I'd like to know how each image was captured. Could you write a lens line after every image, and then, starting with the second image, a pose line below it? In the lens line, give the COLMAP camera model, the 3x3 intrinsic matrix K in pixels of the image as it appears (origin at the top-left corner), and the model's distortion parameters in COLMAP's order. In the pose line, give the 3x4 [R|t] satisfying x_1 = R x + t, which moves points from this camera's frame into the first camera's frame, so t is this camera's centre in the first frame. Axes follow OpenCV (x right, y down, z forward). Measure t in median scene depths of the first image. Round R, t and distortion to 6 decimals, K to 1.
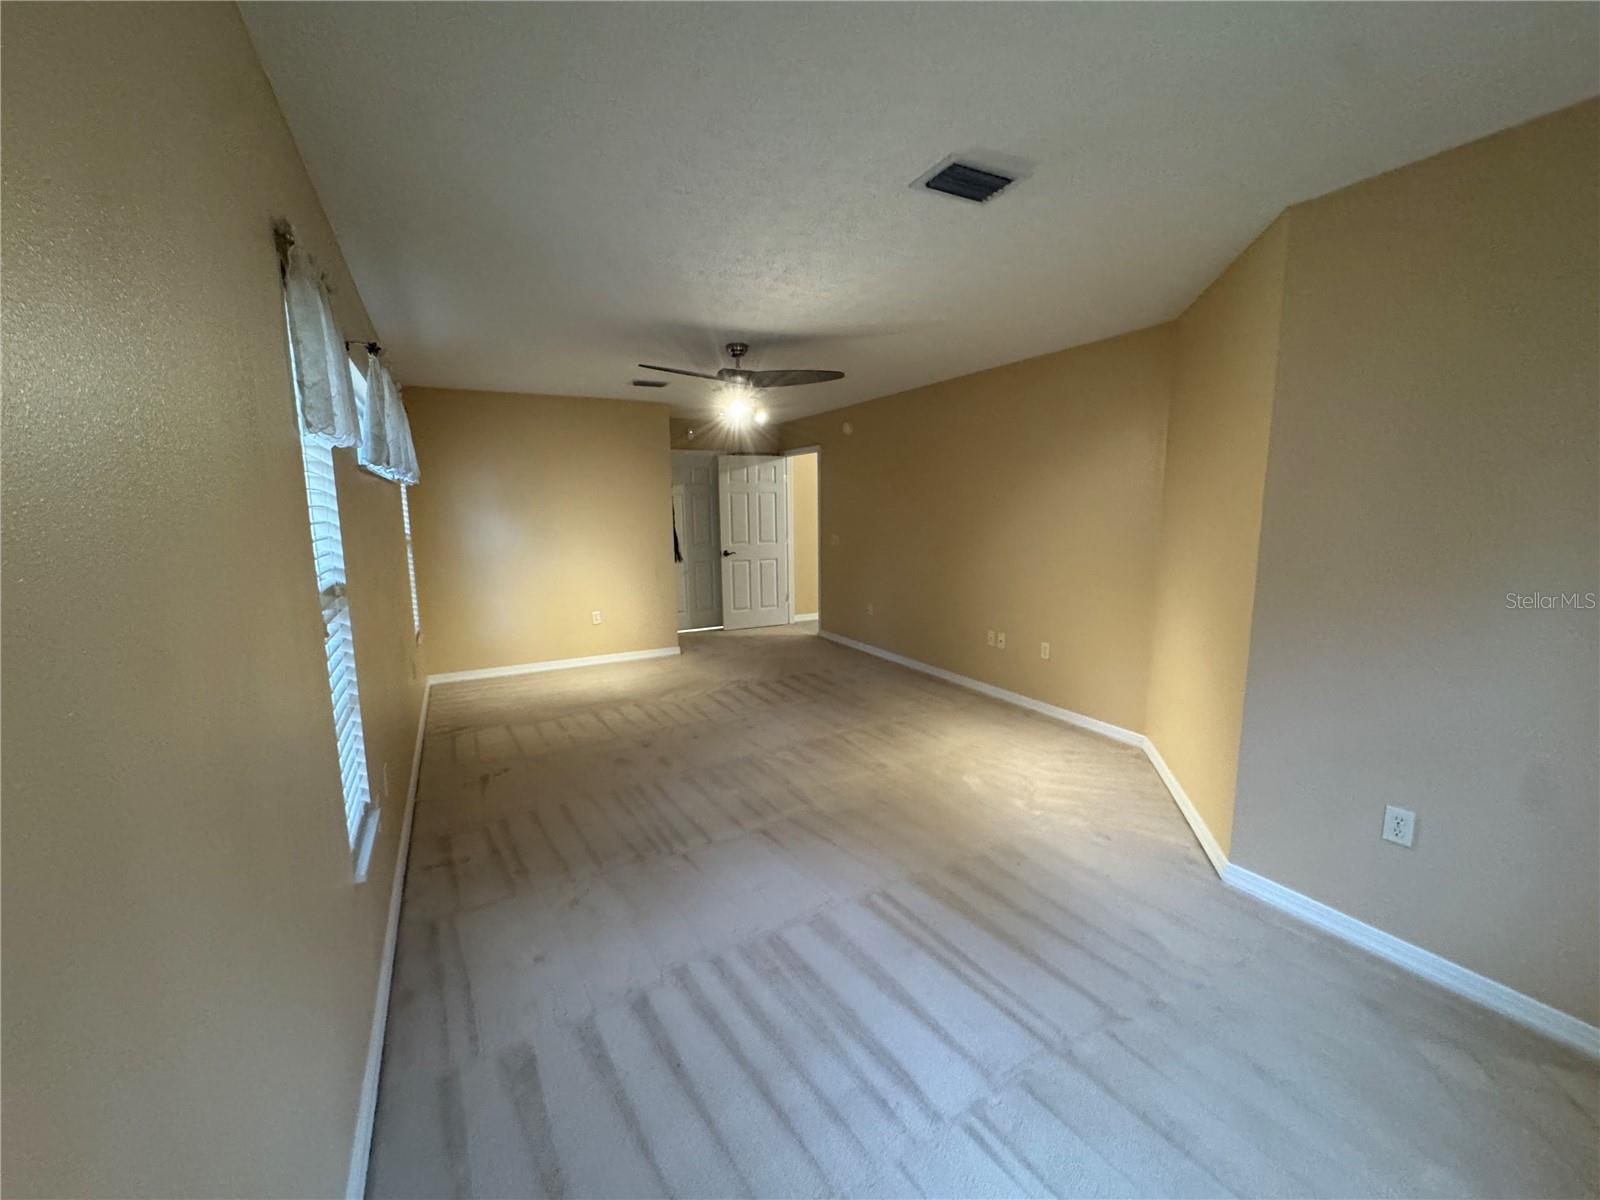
lens RADIAL K [[638.8, 0, 799.9], [0, 638.8, 596.3], [0, 0, 1]] dist [-0.004048, -0.000114]
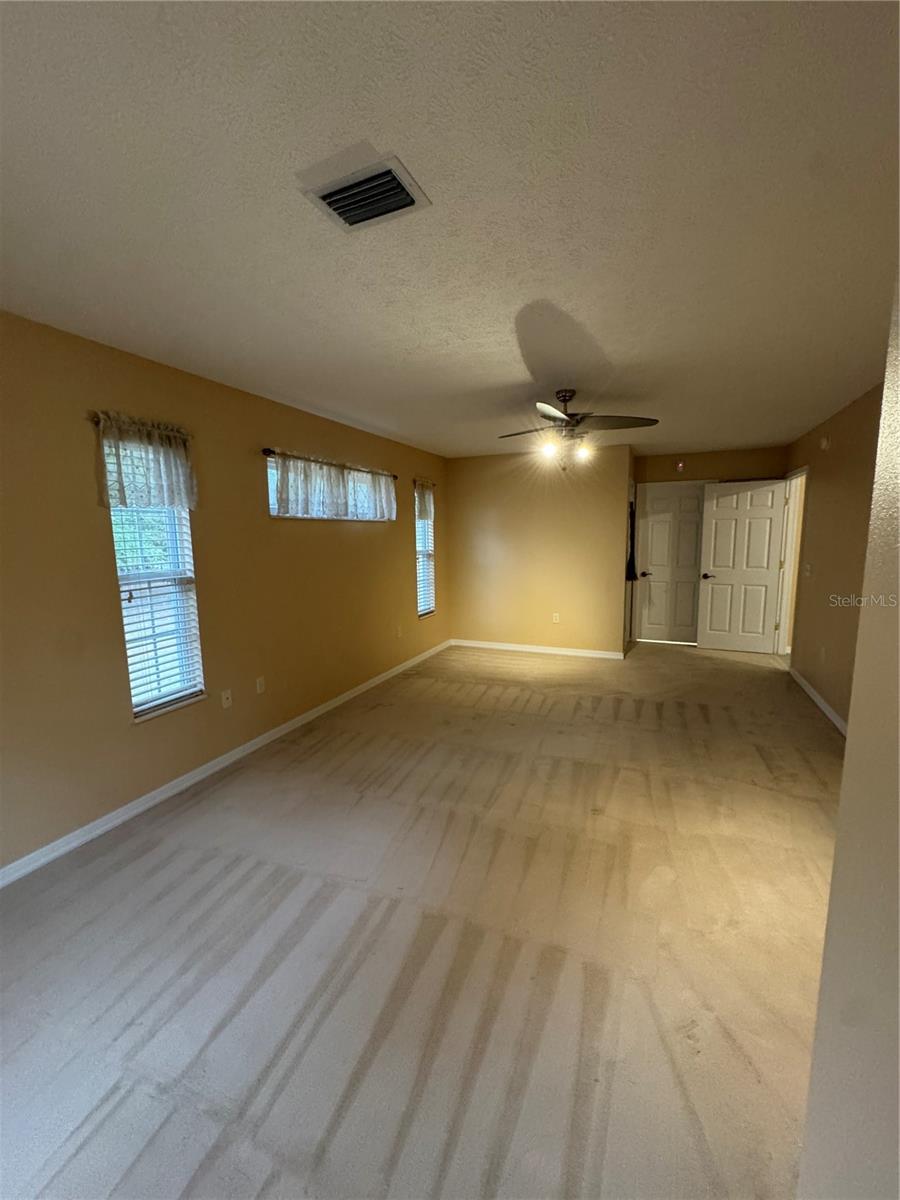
lens RADIAL K [[479.1, 0, 452.6], [0, 479.1, 598.9], [0, 0, 1]] dist [-0.004048, -0.000114]
pose [[0.620795, 0.109385, -0.776304, 0.415808], [-0.103718, 0.992974, 0.056974, -0.053991], [0.777082, 0.045148, 0.627778, 0.300587]]
